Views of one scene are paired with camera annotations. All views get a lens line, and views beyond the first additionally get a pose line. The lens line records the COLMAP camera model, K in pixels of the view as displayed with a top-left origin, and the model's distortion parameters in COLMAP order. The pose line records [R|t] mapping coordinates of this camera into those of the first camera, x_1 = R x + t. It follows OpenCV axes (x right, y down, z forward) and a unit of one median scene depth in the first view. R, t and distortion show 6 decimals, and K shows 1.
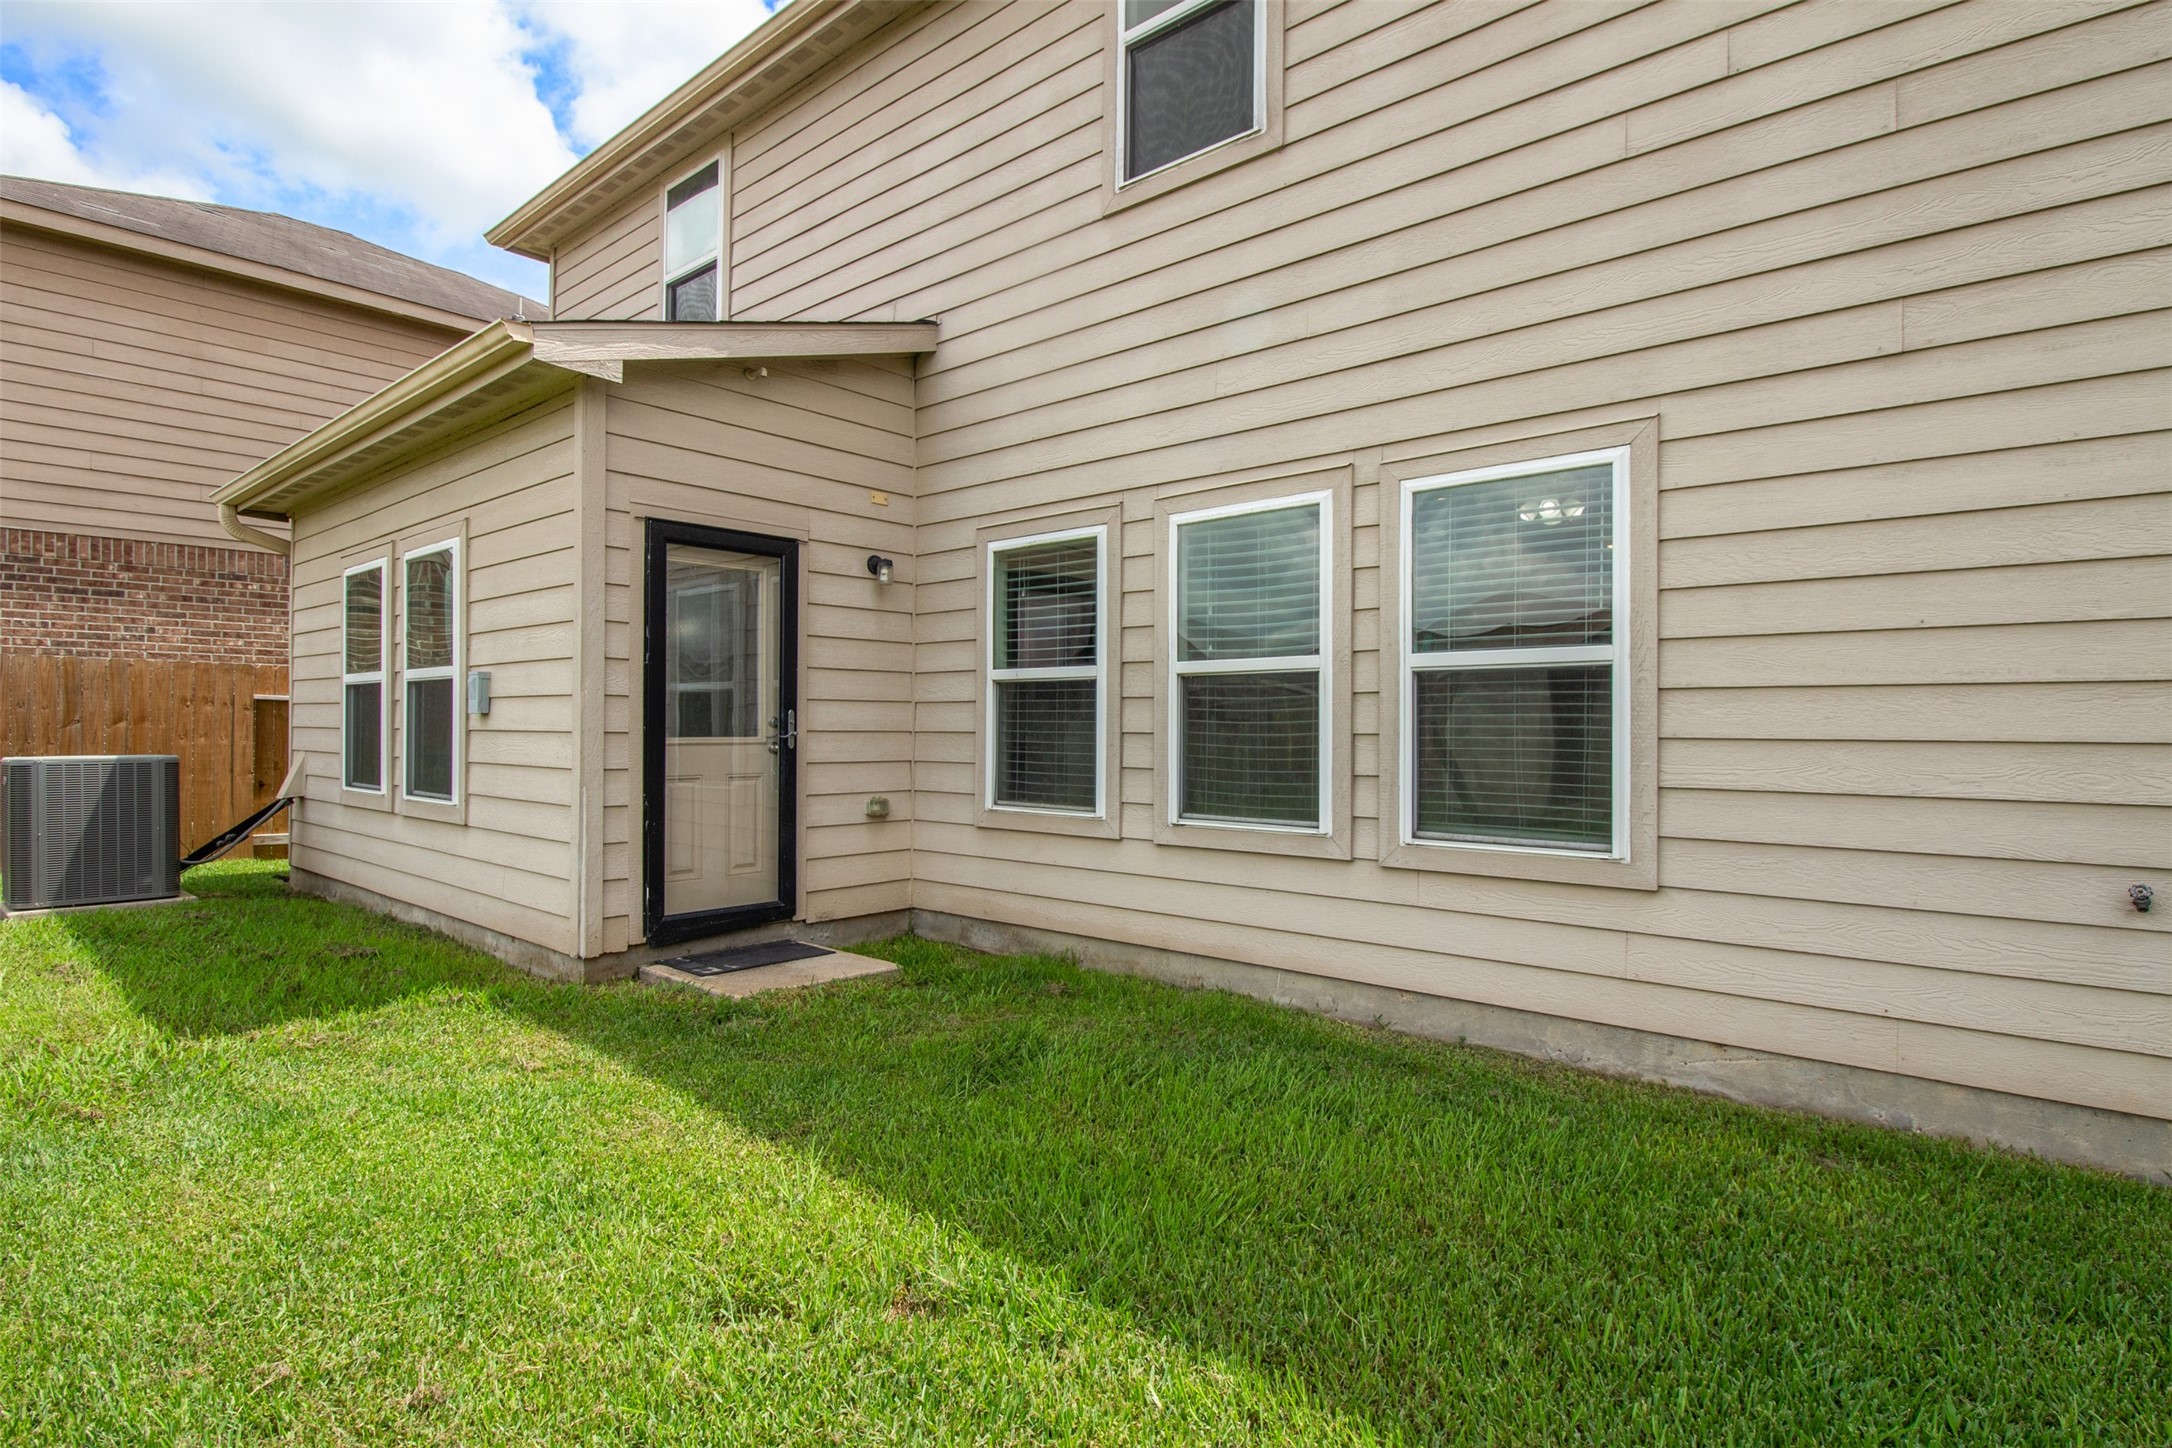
lens RADIAL K [[1108.5, 0, 1090.0], [0, 1108.5, 722.4], [0, 0, 1]] dist [-0.002260, -0.007087]
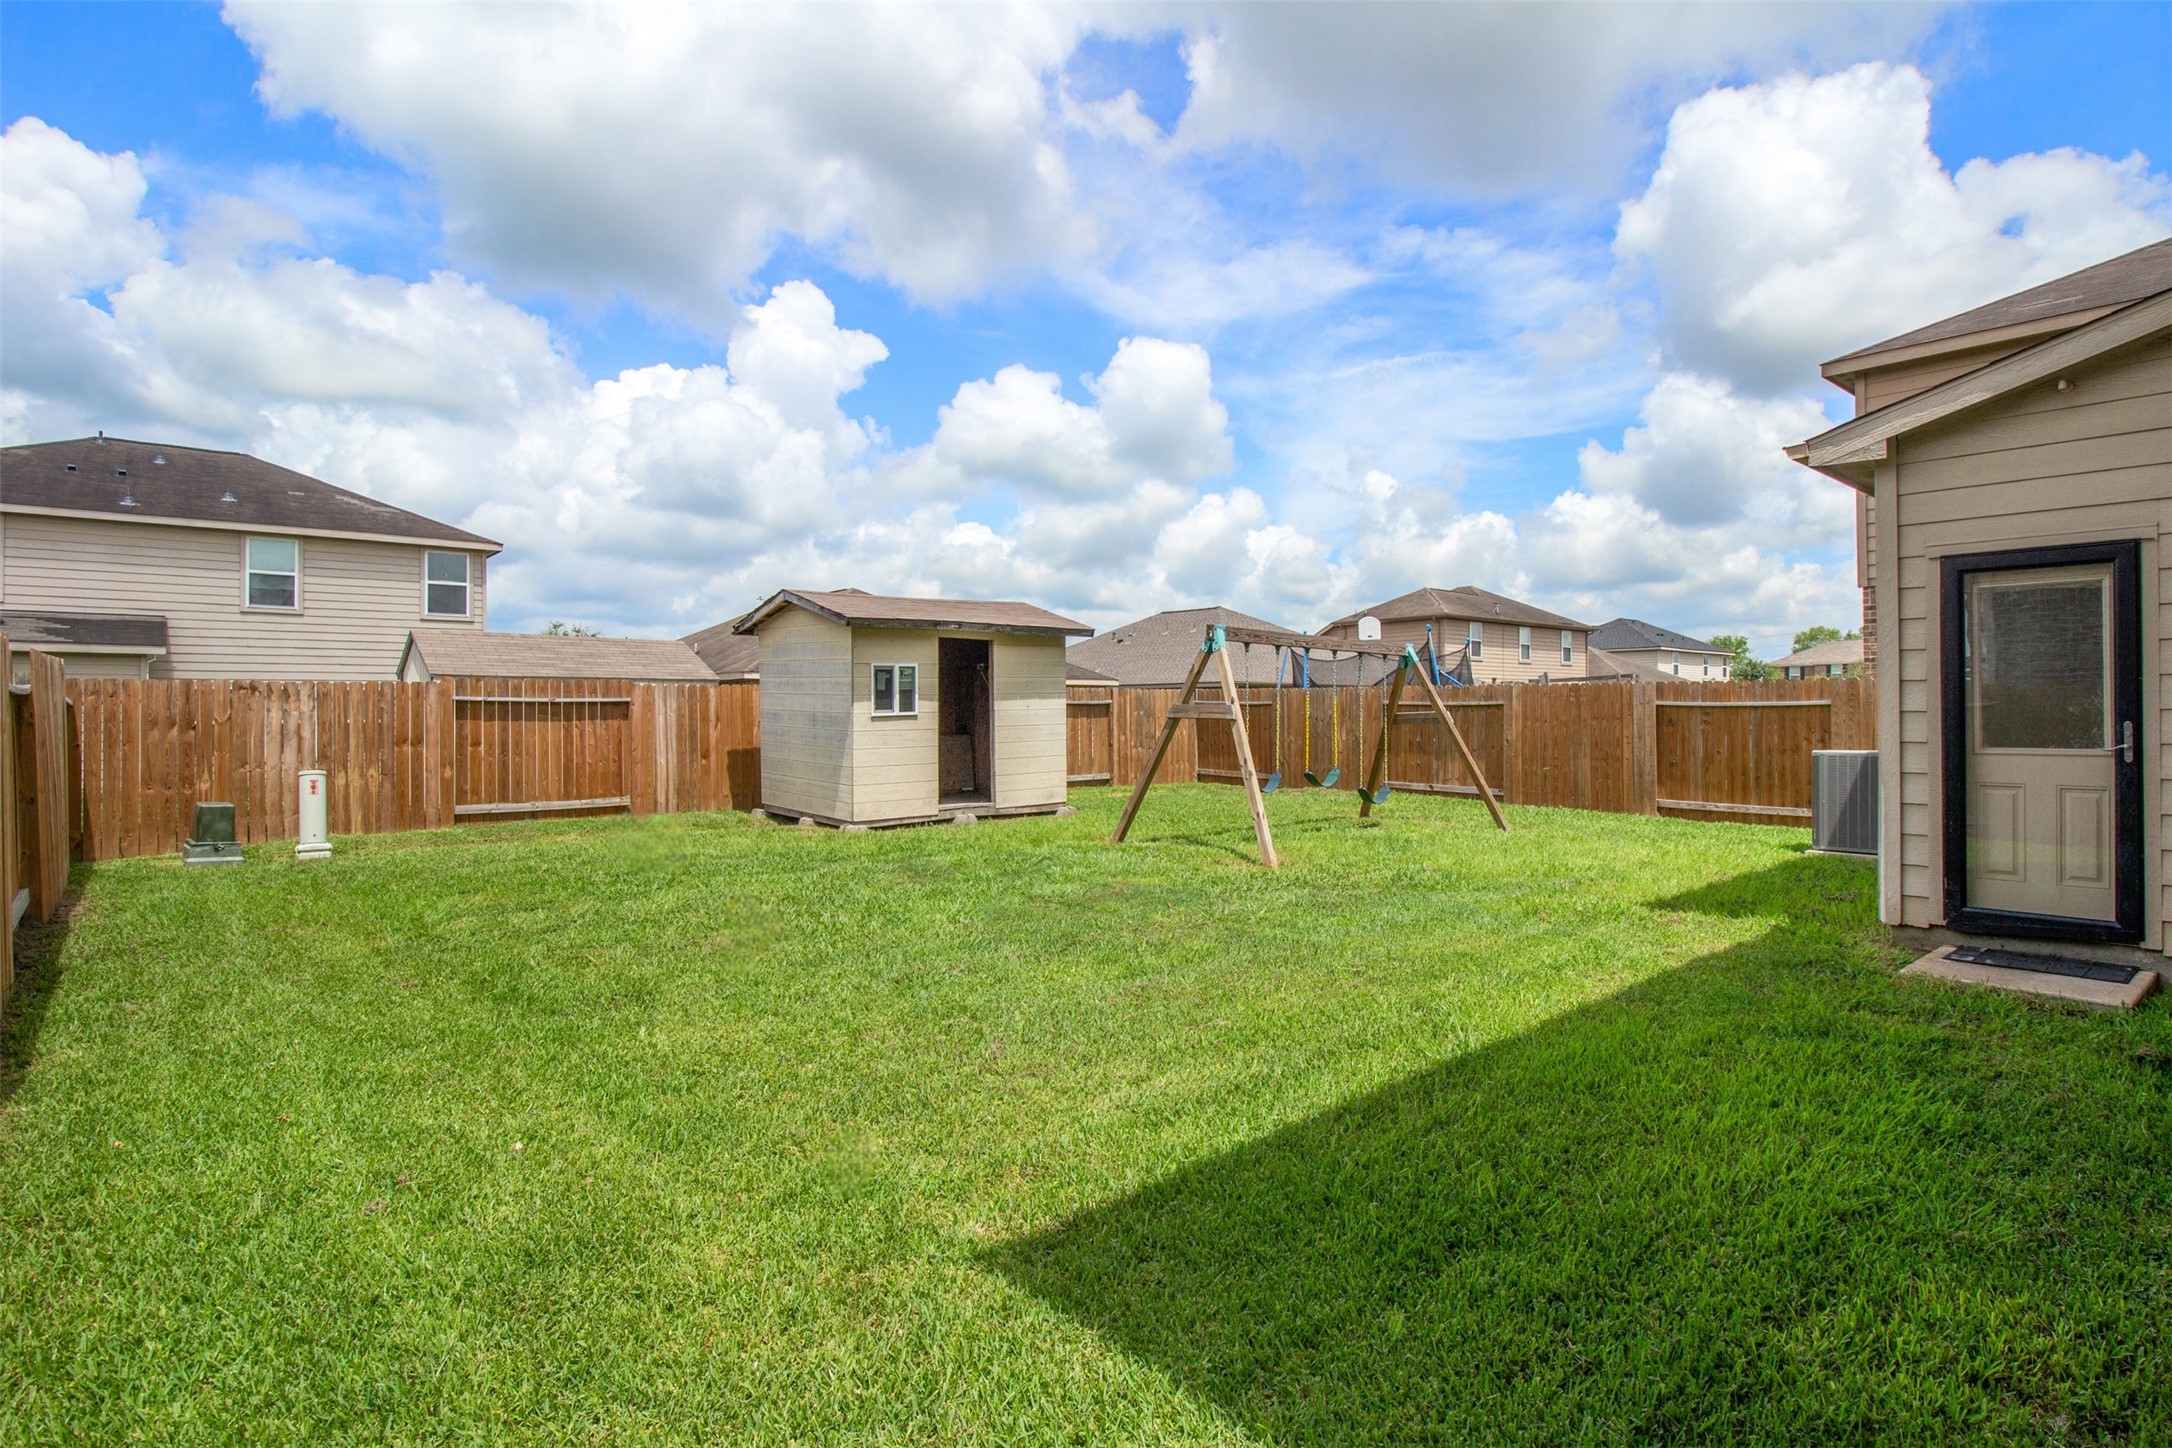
lens RADIAL K [[1108.5, 0, 1091.2], [0, 1108.5, 712.9], [0, 0, 1]] dist [-0.002260, -0.007087]
pose [[-0.160705, -0.003843, -0.986995, 0.822887], [0.007631, 0.999958, -0.005136, -0.021655], [0.986973, -0.008357, -0.160669, 0.290779]]
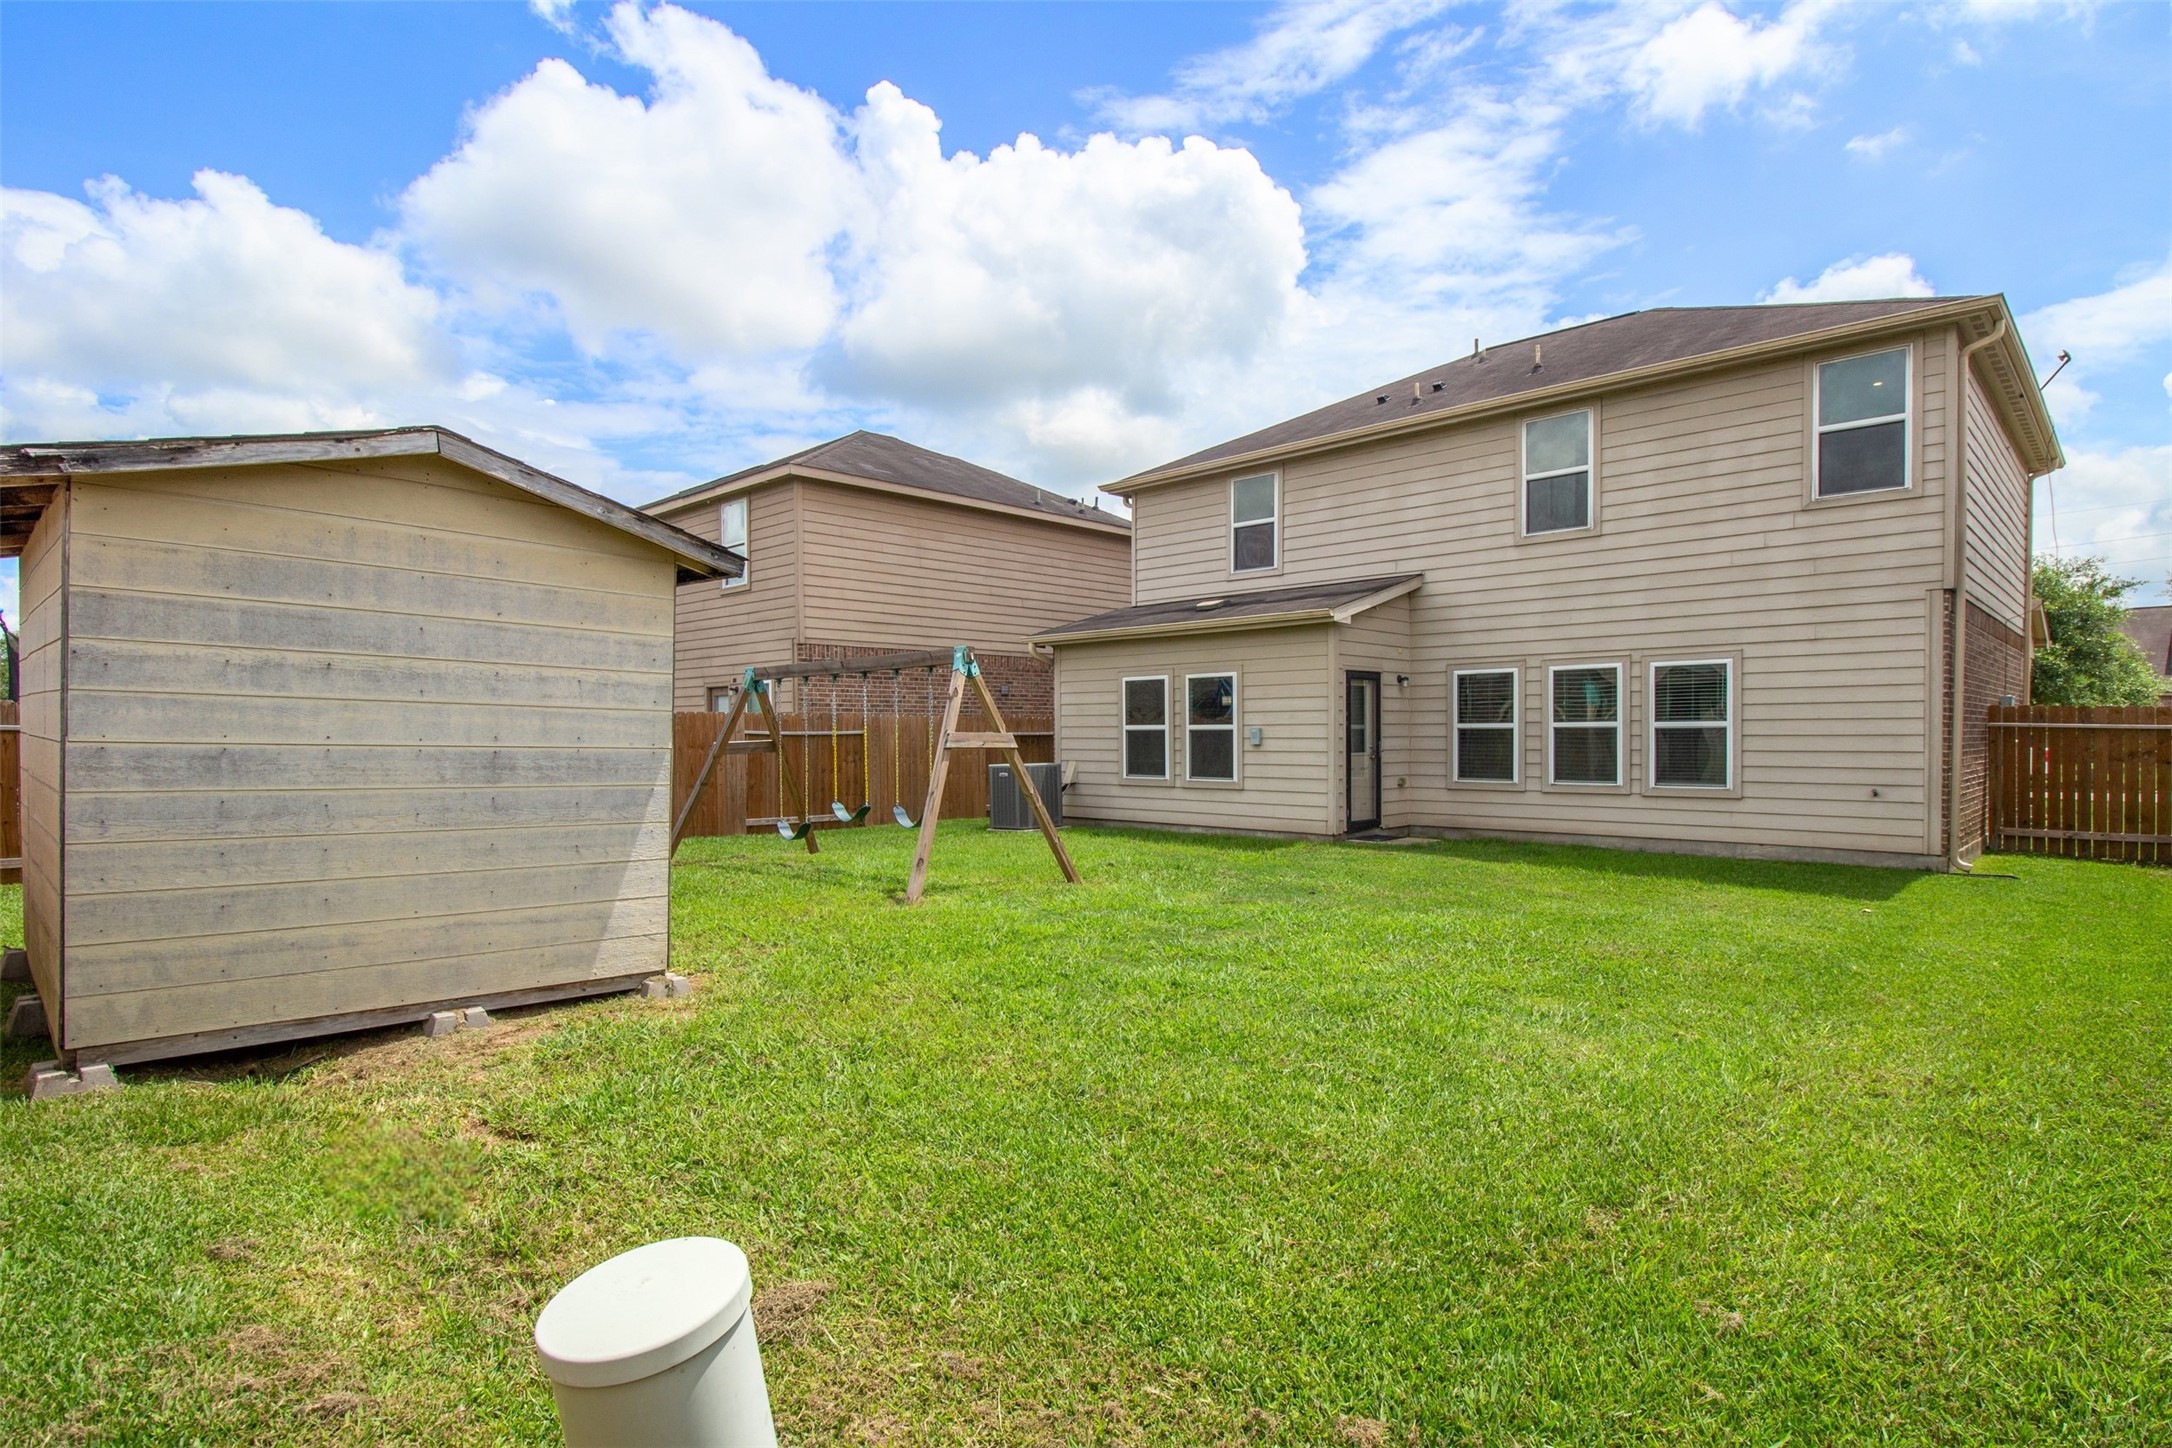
lens RADIAL K [[1108.5, 0, 1085.4], [0, 1108.5, 746.6], [0, 0, 1]] dist [-0.002260, -0.007087]
pose [[0.998539, -0.010791, -0.052952, -0.829676], [0.011679, 0.999796, 0.016489, -0.050193], [0.052763, -0.017083, 0.998461, -1.570258]]
